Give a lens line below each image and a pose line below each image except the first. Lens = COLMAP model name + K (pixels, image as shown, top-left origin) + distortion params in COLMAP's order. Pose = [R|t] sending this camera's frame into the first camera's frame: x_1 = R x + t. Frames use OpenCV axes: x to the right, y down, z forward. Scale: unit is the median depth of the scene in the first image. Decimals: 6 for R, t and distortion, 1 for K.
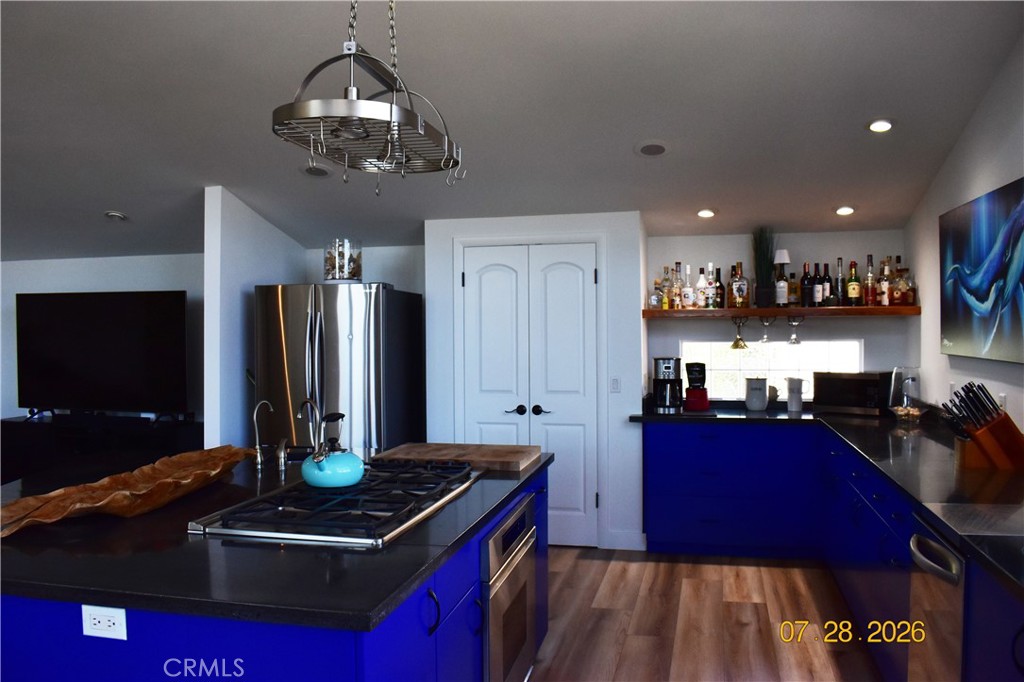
lens RADIAL K [[797.7, 0, 512.0], [0, 797.7, 341.0], [0, 0, 1]] dist [-0.005691, -0.002793]
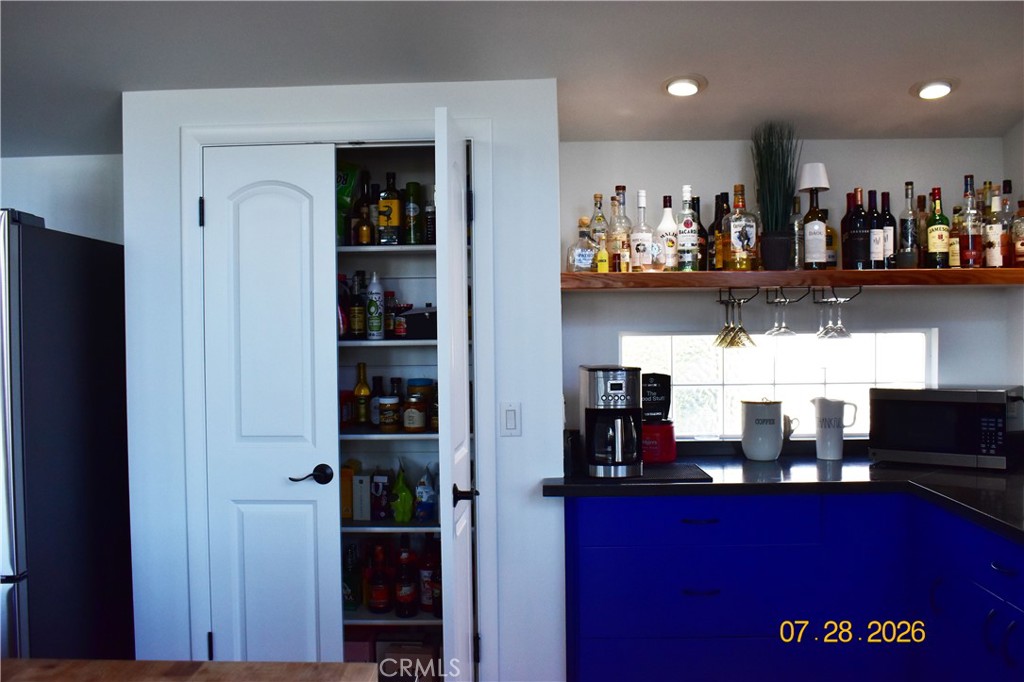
lens RADIAL K [[941.5, 0, 512.0], [0, 941.5, 341.0], [0, 0, 1]] dist [-0.087539, -0.002340]
pose [[0.978871, -0.009251, 0.204270, 0.008731], [0.007460, 0.999927, 0.009533, -0.001741], [-0.204343, -0.007808, 0.978868, 0.416036]]
